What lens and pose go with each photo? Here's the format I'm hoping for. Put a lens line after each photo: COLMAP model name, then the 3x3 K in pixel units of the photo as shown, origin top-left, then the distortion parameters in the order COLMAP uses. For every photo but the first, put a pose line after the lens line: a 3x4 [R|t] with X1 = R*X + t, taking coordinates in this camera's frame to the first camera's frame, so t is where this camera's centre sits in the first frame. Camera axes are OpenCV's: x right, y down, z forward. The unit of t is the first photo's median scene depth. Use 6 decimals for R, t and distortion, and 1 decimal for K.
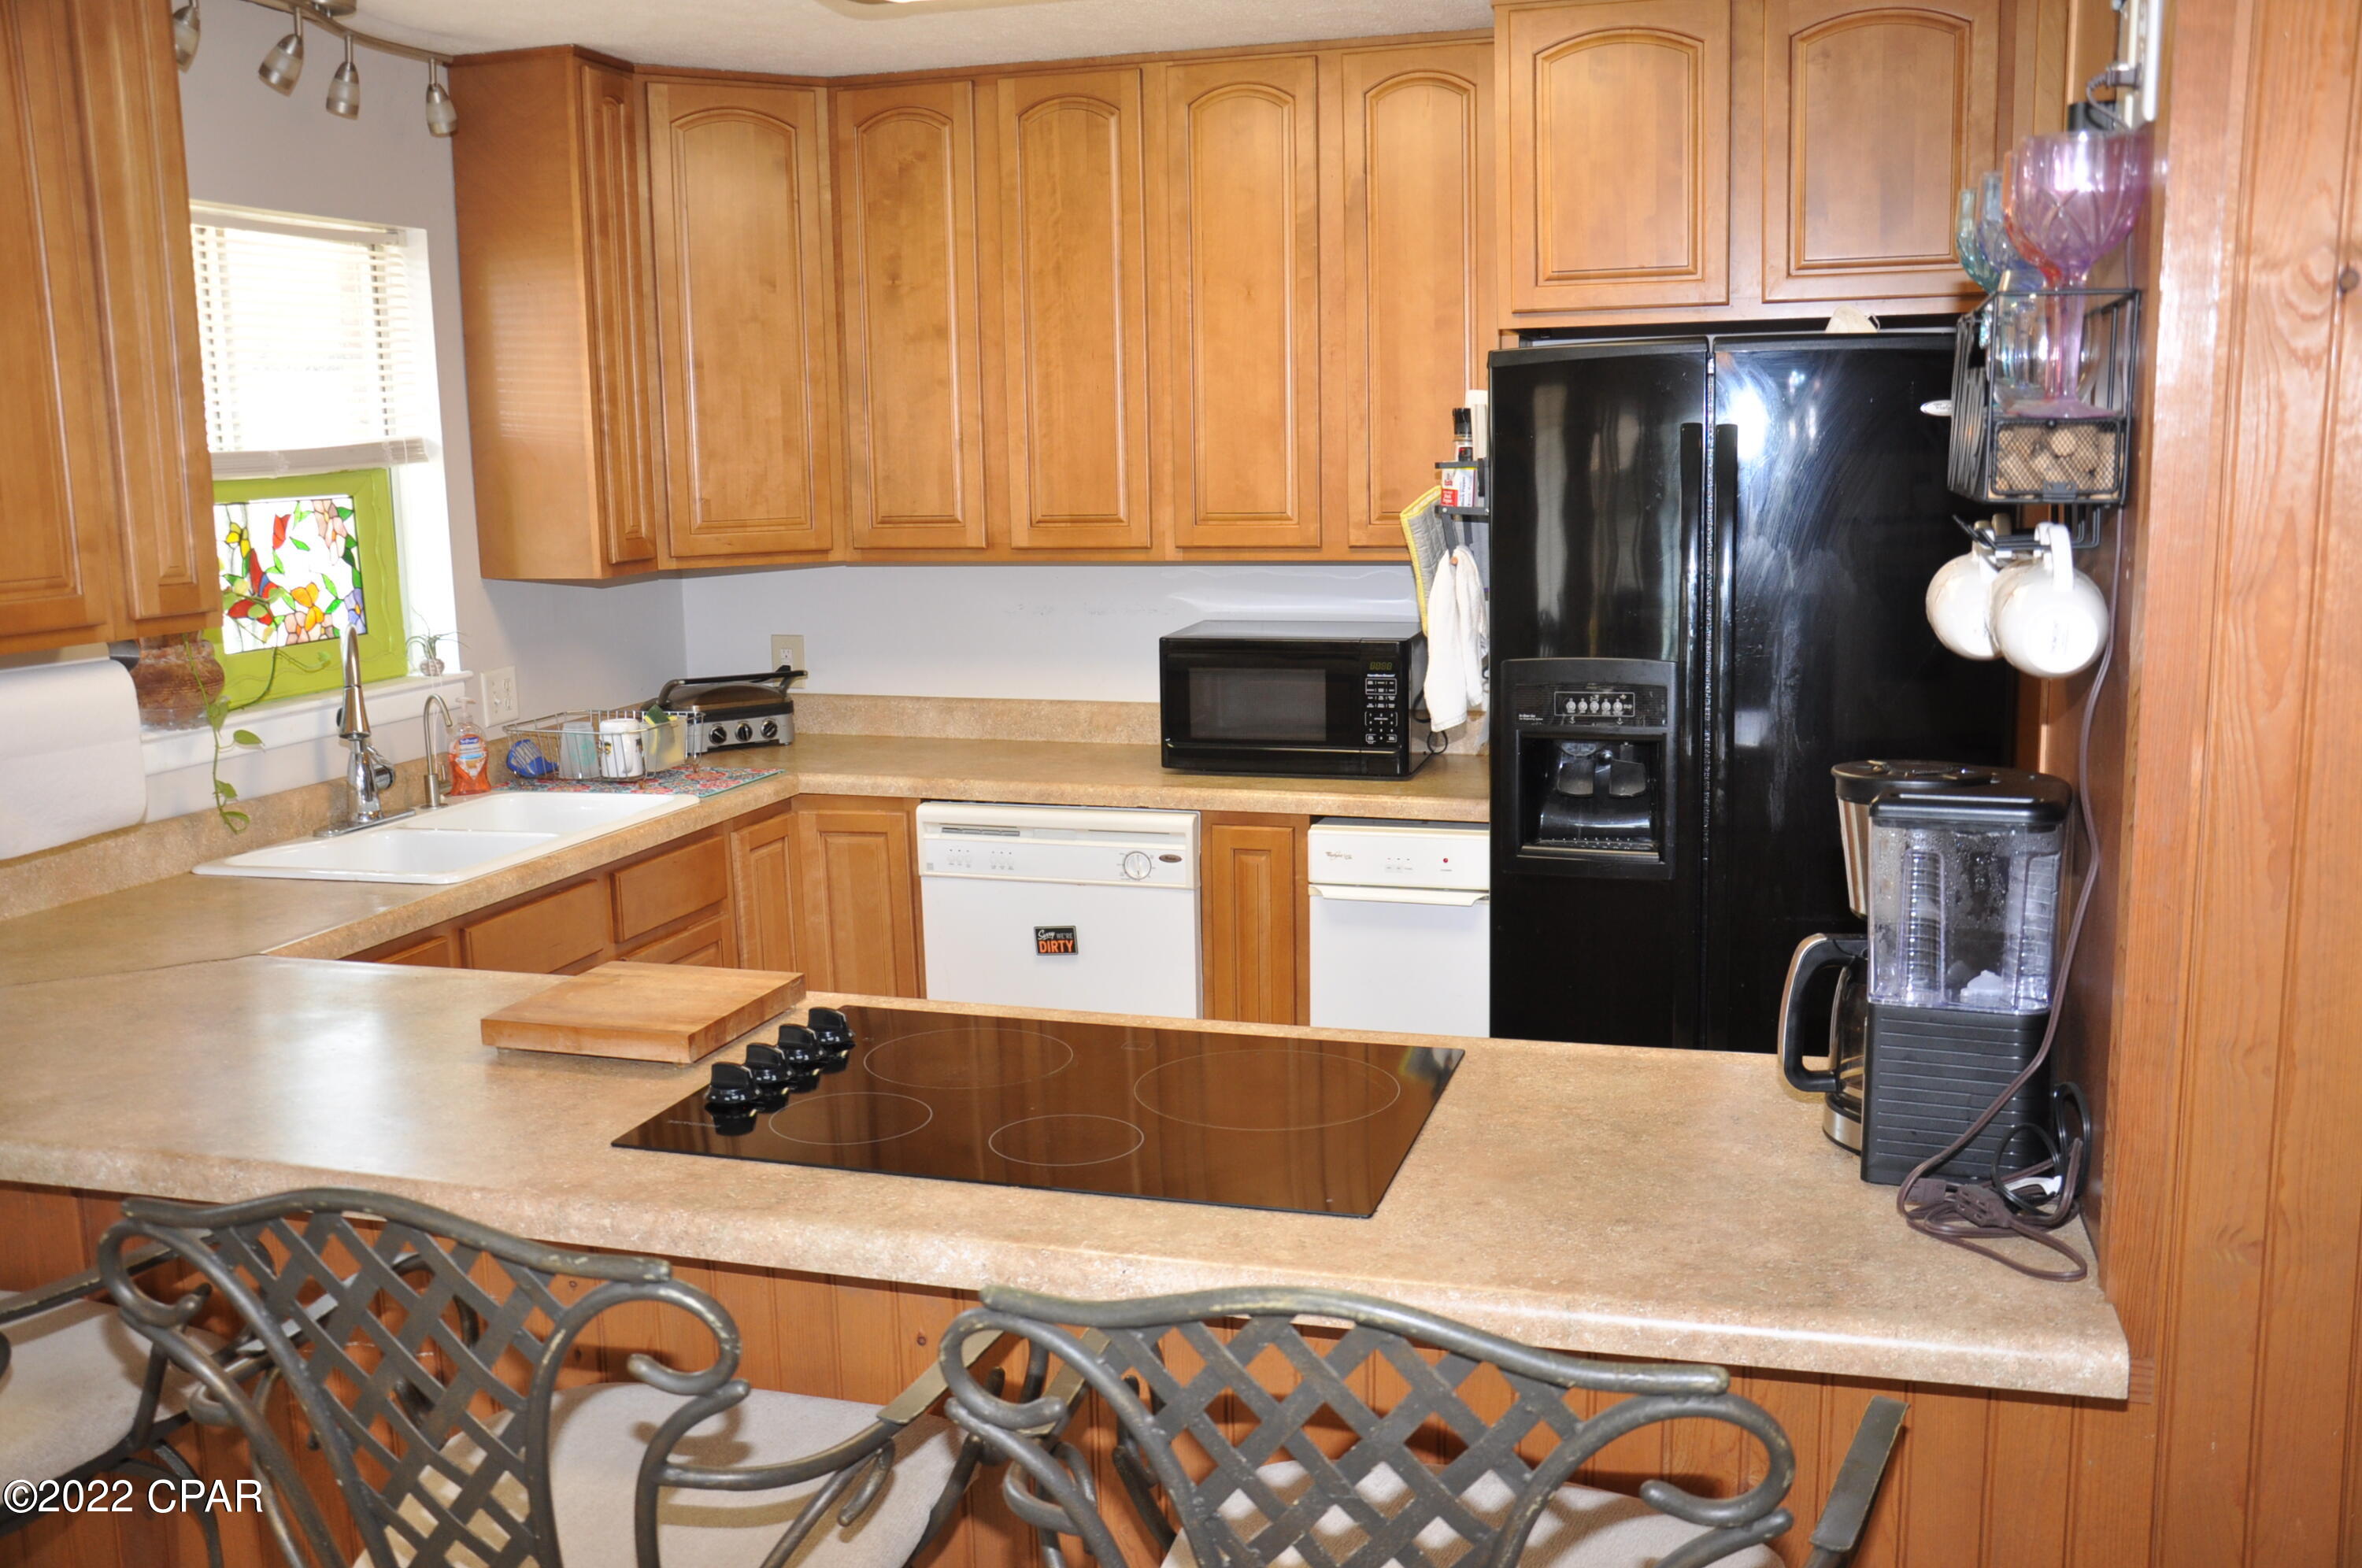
lens RADIAL K [[2071.5, 0, 1175.8], [0, 2071.5, 798.2], [0, 0, 1]] dist [-0.117587, 0.179213]
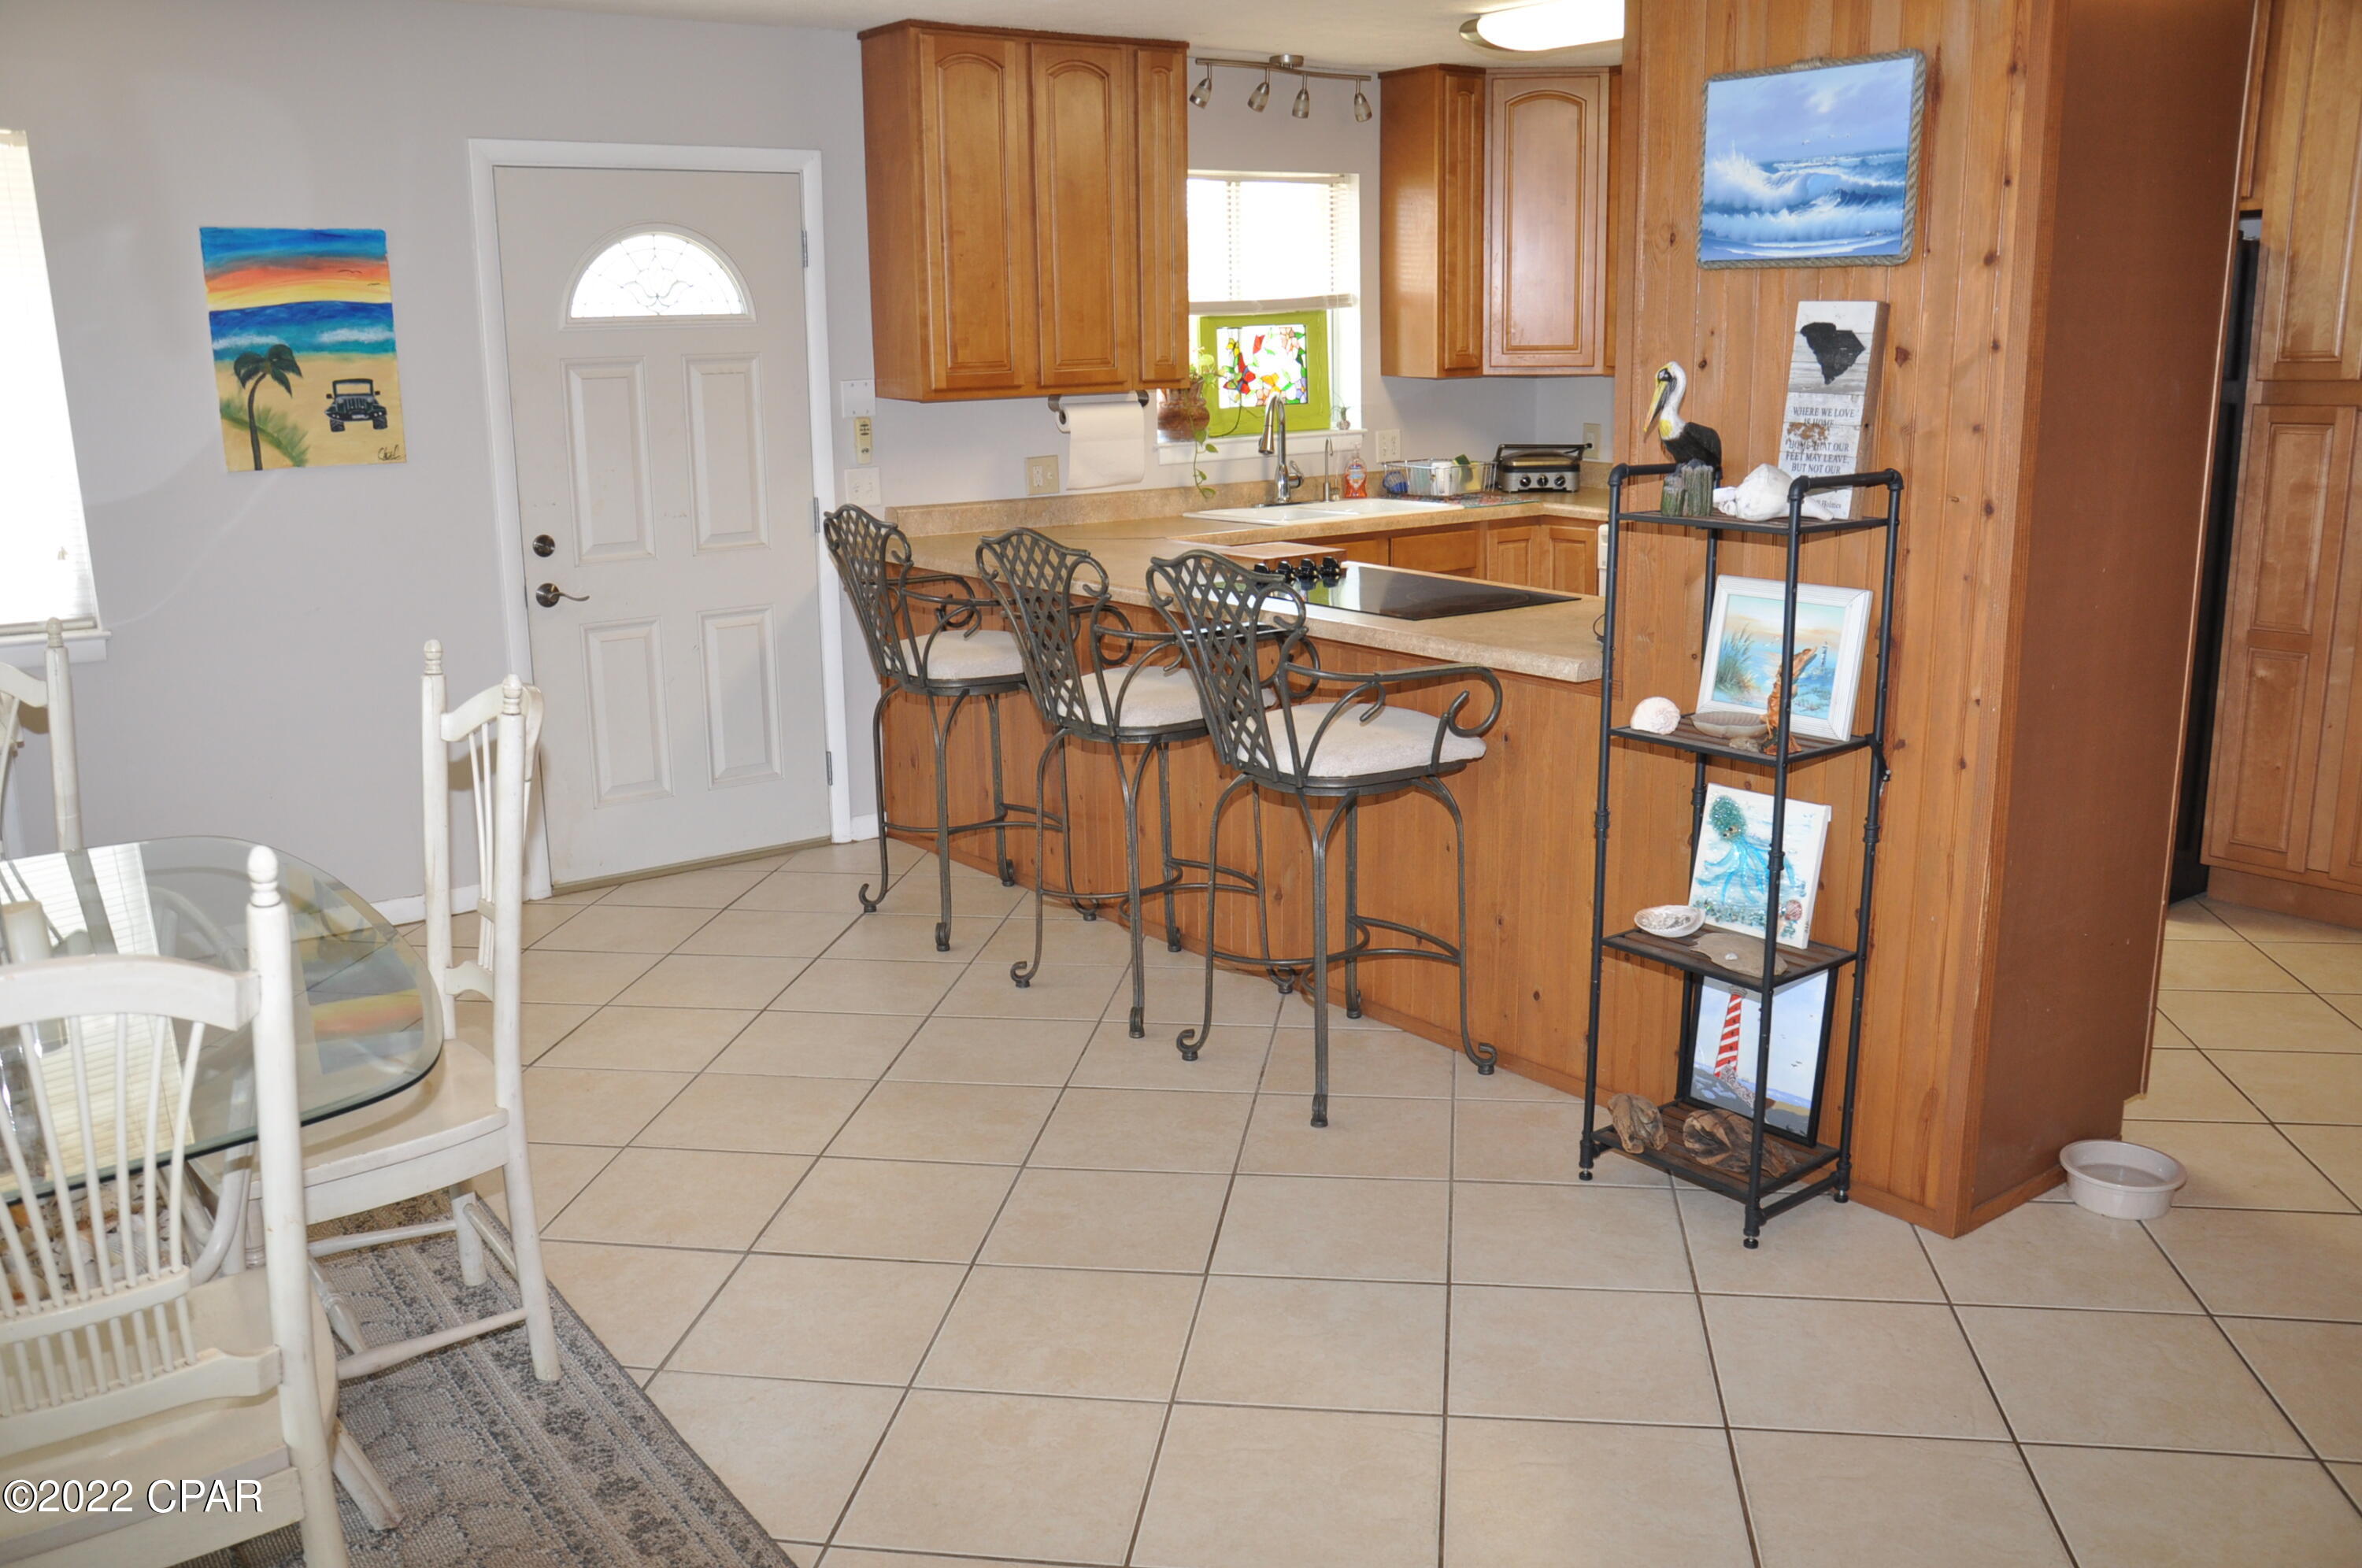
lens RADIAL K [[1990.0, 0, 1172.2], [0, 1990.0, 793.1], [0, 0, 1]] dist [-0.135242, 0.145843]
pose [[0.803451, 0.139175, -0.578876, 0.552548], [-0.095130, 0.989812, 0.105937, 0.083657], [0.587722, -0.030047, 0.808505, -0.473878]]
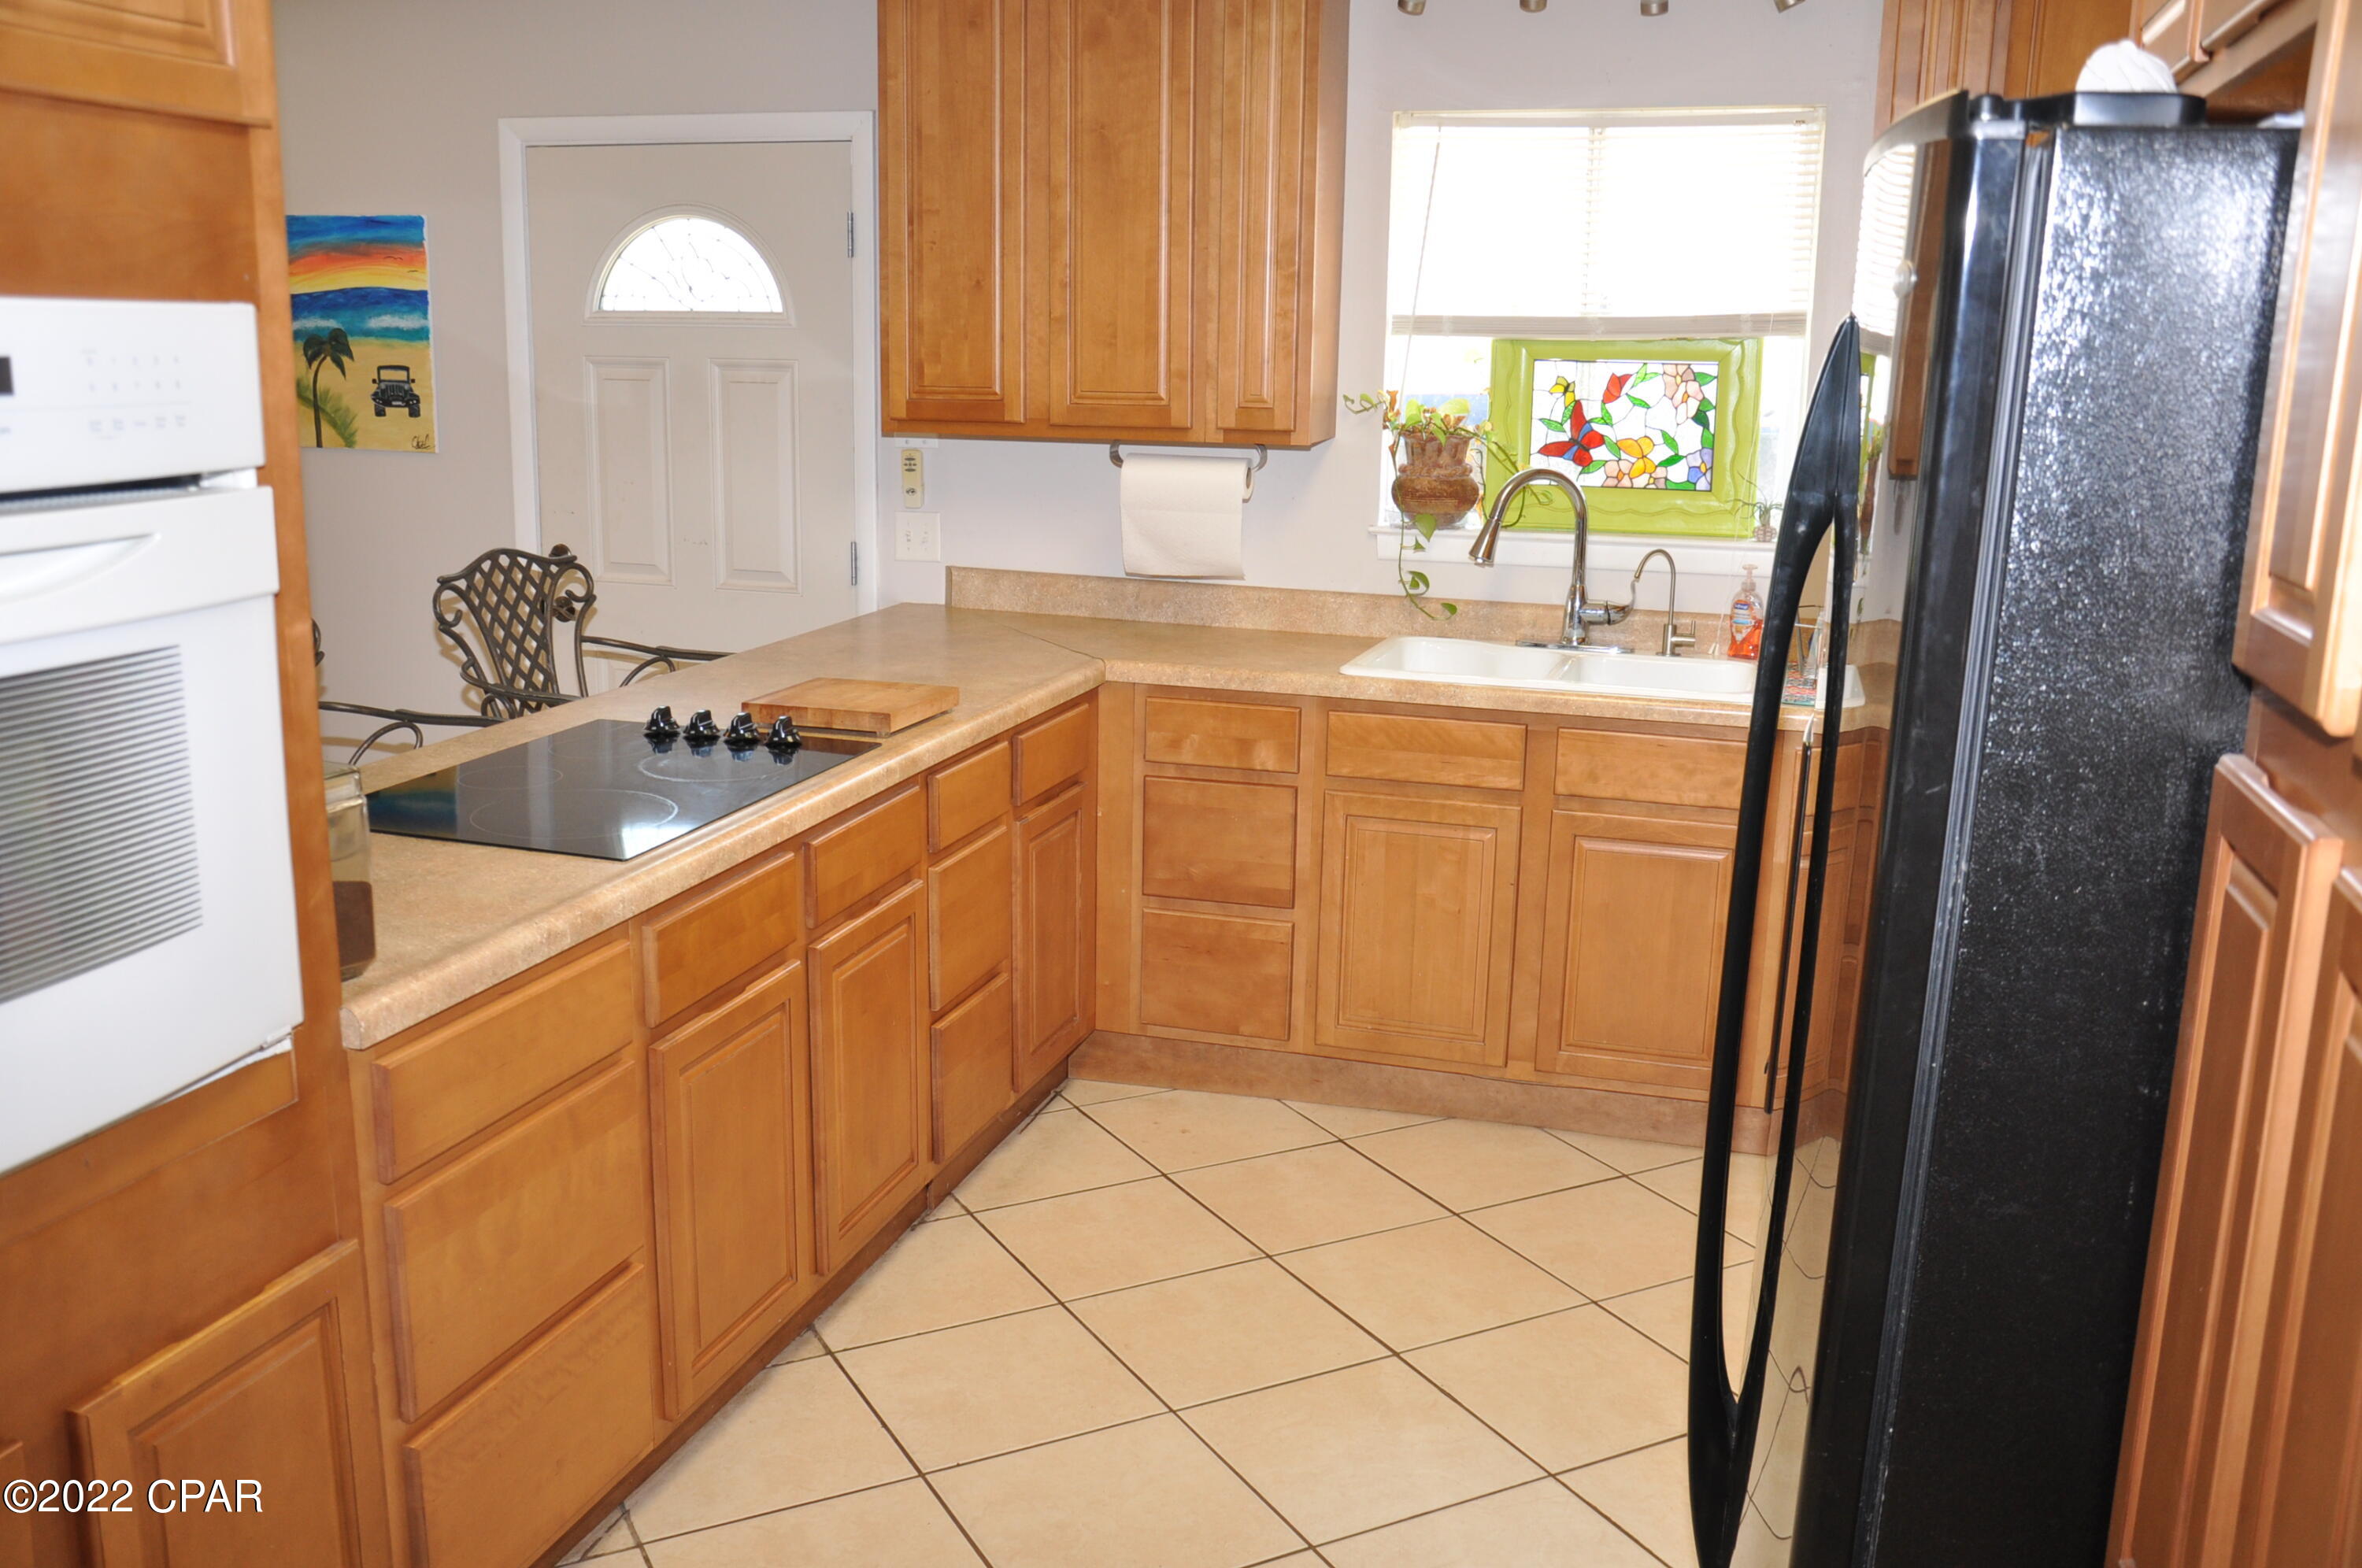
lens RADIAL K [[2071.5, 0, 1175.8], [0, 2071.5, 798.2], [0, 0, 1]] dist [-0.117587, 0.179213]
pose [[-0.019241, 0.239615, -0.970677, 0.699318], [-0.183789, 0.953465, 0.239009, -0.132298], [0.982777, 0.182999, 0.025693, 0.715898]]
